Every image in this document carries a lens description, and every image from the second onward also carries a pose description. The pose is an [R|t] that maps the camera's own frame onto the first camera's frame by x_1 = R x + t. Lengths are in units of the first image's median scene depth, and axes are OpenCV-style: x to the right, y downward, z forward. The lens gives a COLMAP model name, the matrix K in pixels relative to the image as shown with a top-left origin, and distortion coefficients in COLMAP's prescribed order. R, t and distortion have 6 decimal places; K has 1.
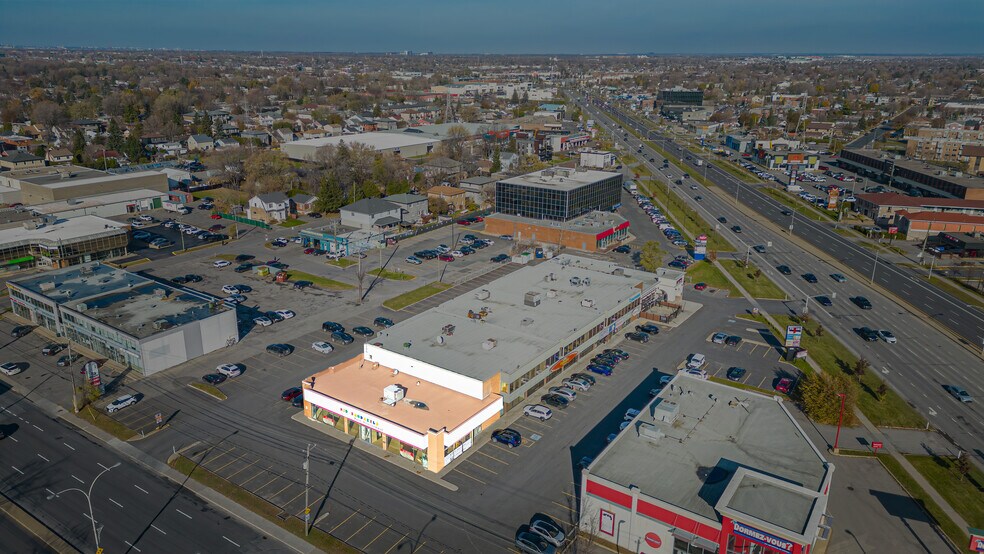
lens RADIAL K [[679.7, 0, 488.1], [0, 679.7, 274.1], [0, 0, 1]] dist [0.115107, -0.124166]
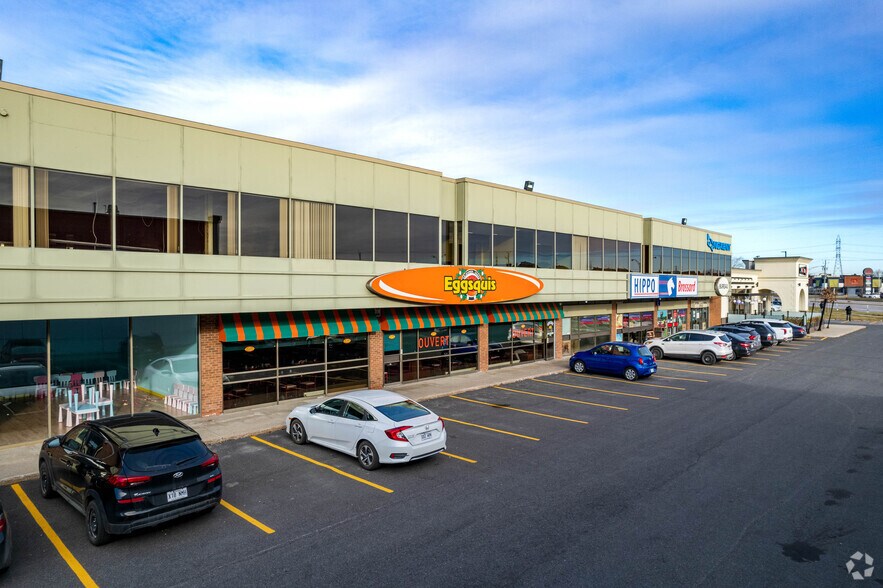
lens RADIAL K [[571.3, 0, 441.5], [0, 571.3, 294.0], [0, 0, 1]] dist [0.000181, 0.000349]
pose [[0.987090, 0.002786, -0.160139, 0.074268], [-0.049036, 0.957093, -0.285601, 0.103184], [0.152473, 0.289767, 0.944874, 0.457383]]
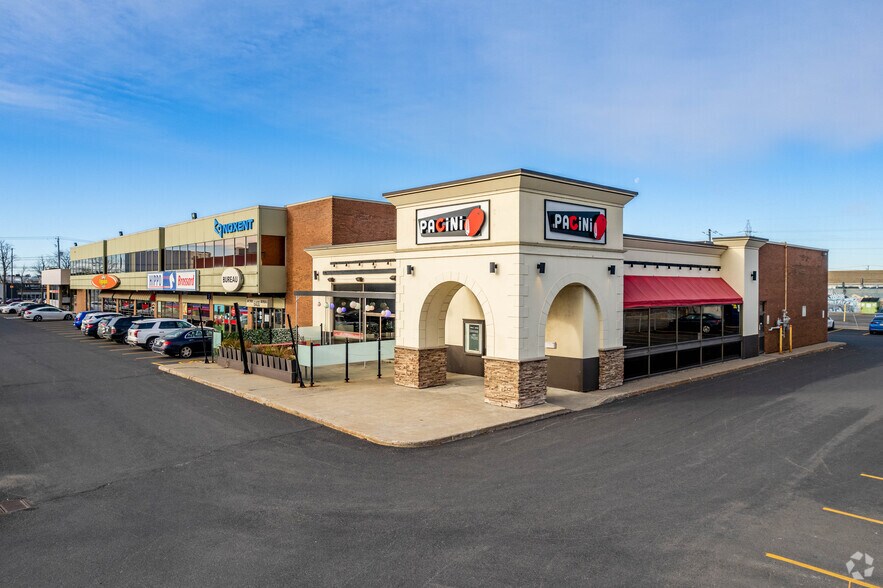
lens RADIAL K [[571.3, 0, 441.5], [0, 571.3, 294.0], [0, 0, 1]] dist [0.000181, 0.000349]
pose [[-0.199355, 0.007862, -0.979896, 0.287697], [-0.301852, 0.950852, 0.069040, 0.012010], [0.932278, 0.309547, -0.187184, 0.751966]]
